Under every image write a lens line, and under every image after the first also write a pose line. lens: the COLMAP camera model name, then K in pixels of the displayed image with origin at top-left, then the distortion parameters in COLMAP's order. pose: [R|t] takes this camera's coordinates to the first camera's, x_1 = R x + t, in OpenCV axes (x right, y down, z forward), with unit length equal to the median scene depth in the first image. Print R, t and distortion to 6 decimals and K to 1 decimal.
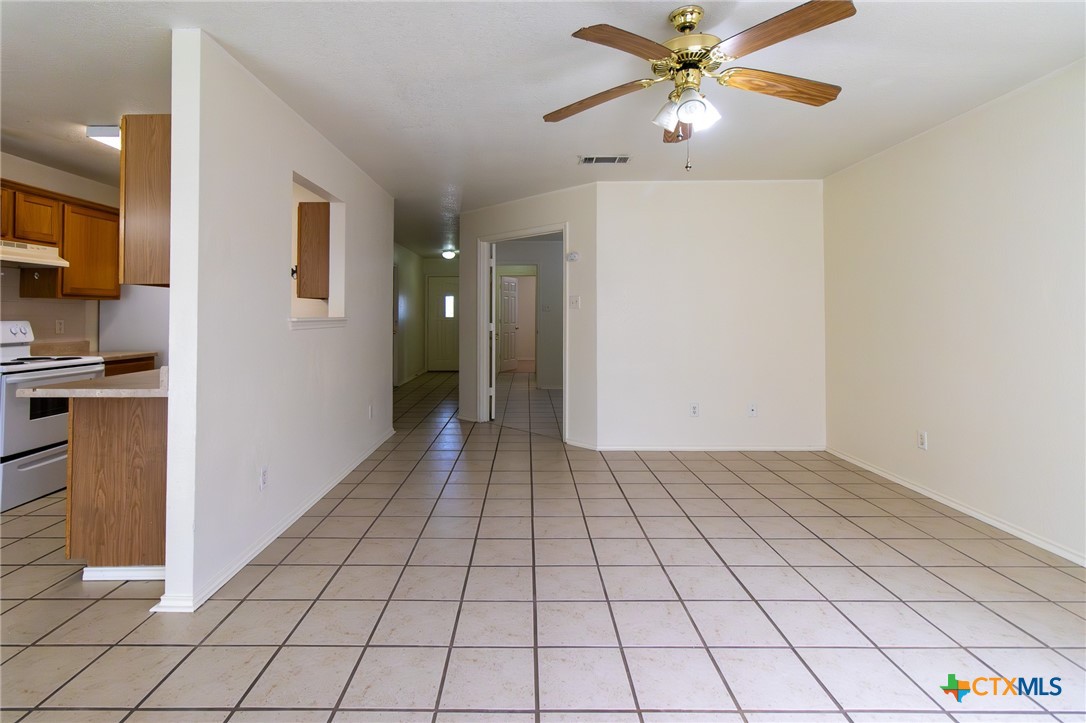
lens RADIAL K [[520.9, 0, 518.1], [0, 520.9, 301.5], [0, 0, 1]] dist [-0.000186, 0.000608]
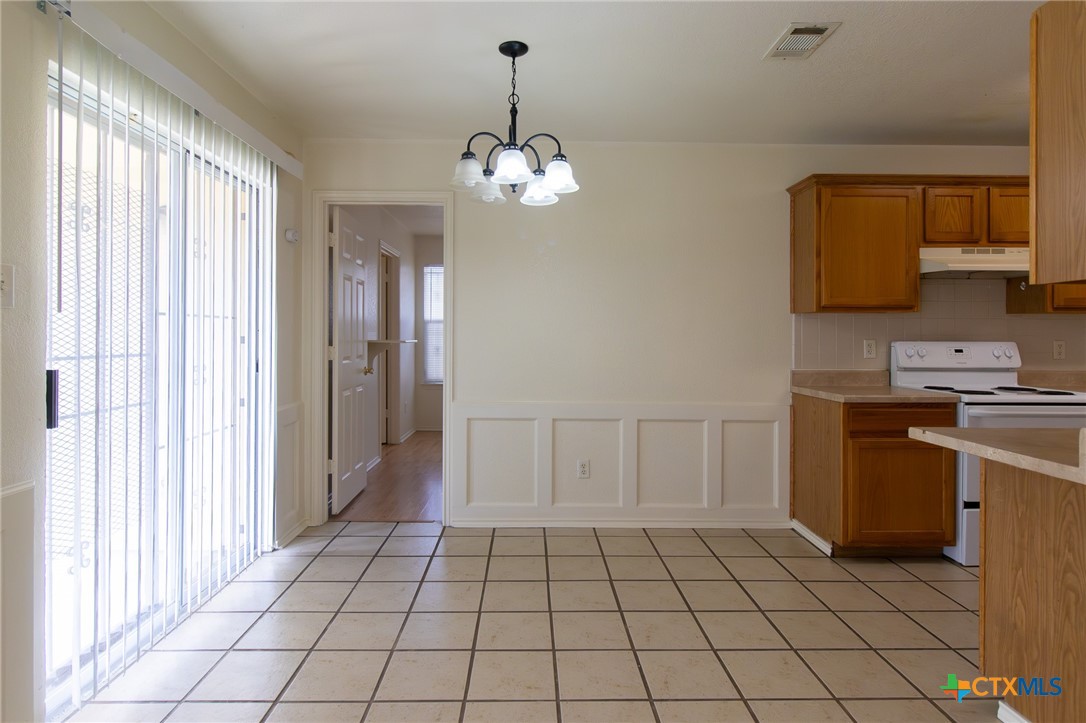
lens RADIAL K [[579.9, 0, 541.0], [0, 579.9, 333.5], [0, 0, 1]] dist [-0.001931, -0.001061]
pose [[0.027856, 0.000317, -0.999612, -0.052130], [0.021613, 0.999766, 0.000919, 0.007049], [0.999378, -0.021630, 0.027843, 0.235318]]
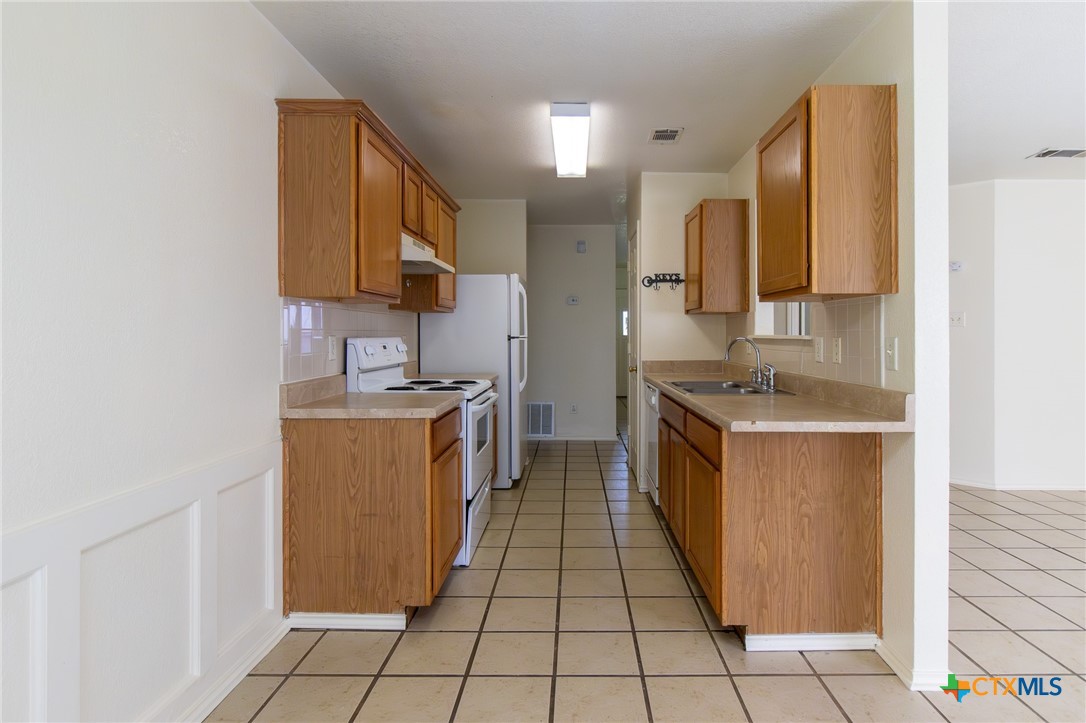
lens RADIAL K [[579.9, 0, 573.4], [0, 579.9, 332.5], [0, 0, 1]] dist [-0.001931, -0.001061]
pose [[0.999838, 0.006549, 0.016765, -0.691257], [-0.006950, 0.999689, 0.023969, 0.005388], [-0.016603, -0.024081, 0.999572, 0.058830]]
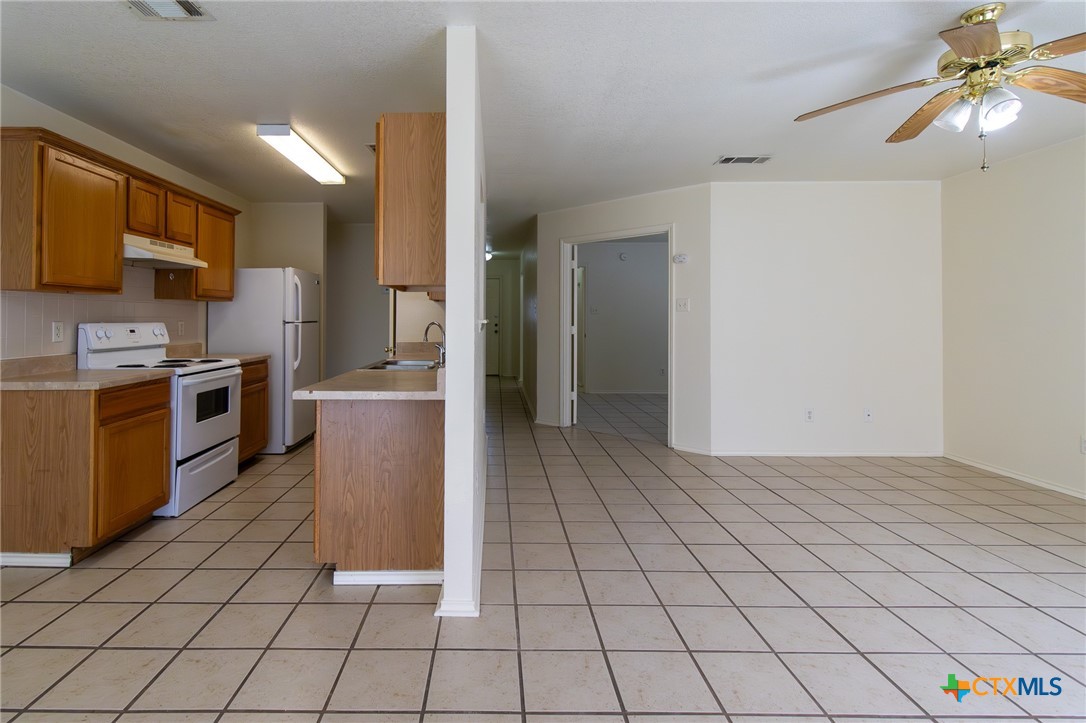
lens RADIAL K [[520.9, 0, 486.2], [0, 520.9, 310.1], [0, 0, 1]] dist [-0.000186, 0.000608]
pose [[0.999991, 0.003922, 0.001324, -0.336753], [-0.003932, 0.999965, 0.007320, 0.003750], [-0.001295, -0.007325, 0.999972, 0.009790]]
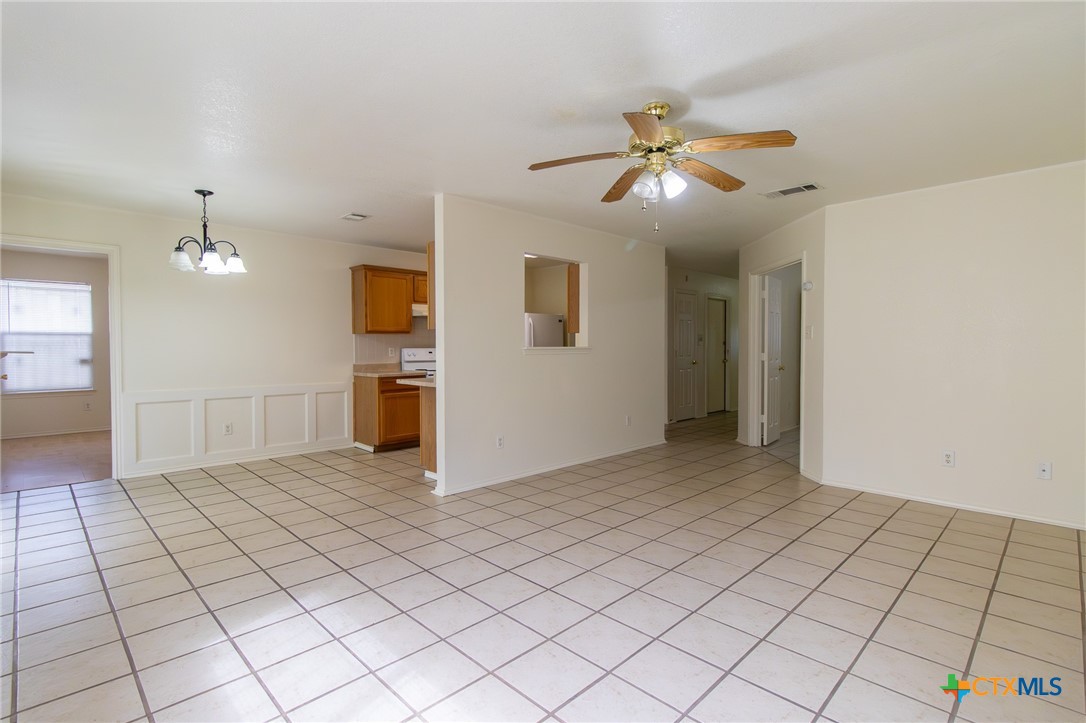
lens RADIAL K [[520.9, 0, 553.6], [0, 520.9, 358.1], [0, 0, 1]] dist [-0.000186, 0.000608]
pose [[0.720532, 0.020033, -0.693132, 0.563489], [0.016336, 0.998815, 0.045849, -0.004797], [0.693229, -0.044359, 0.719351, -0.053751]]
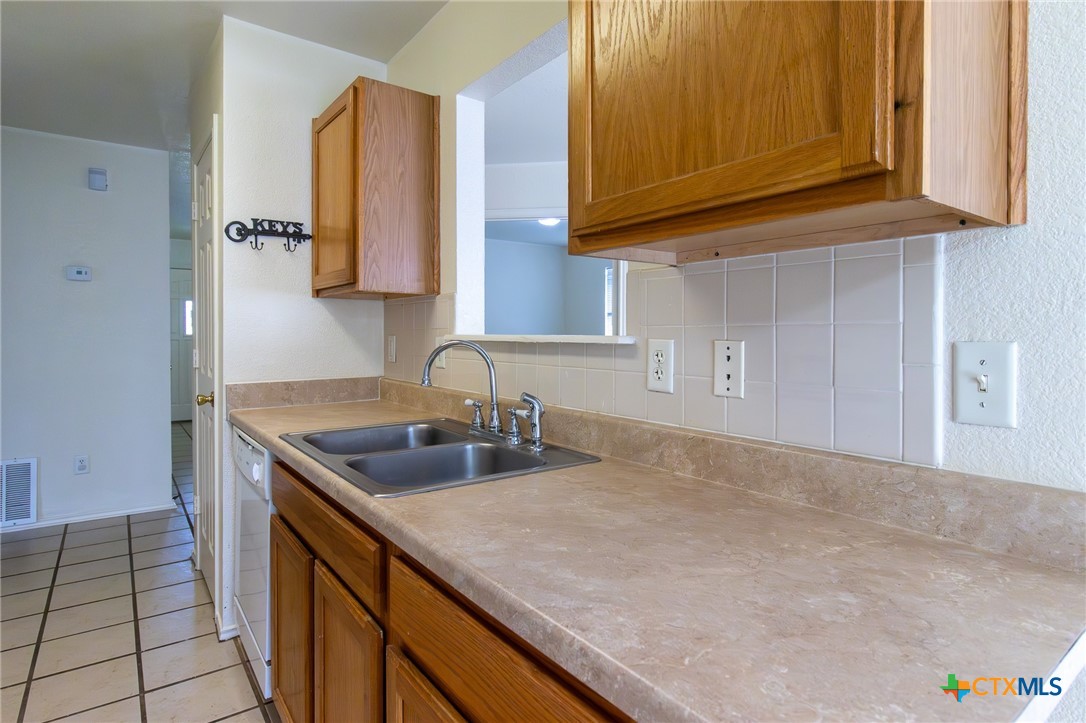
lens RADIAL K [[579.9, 0, 550.5], [0, 579.9, 334.4], [0, 0, 1]] dist [-0.001931, -0.001061]
pose [[0.788521, 0.003132, 0.615000, -0.638277], [-0.020278, 0.999576, 0.020910, 0.017218], [-0.614674, -0.028959, 0.788250, 0.531123]]
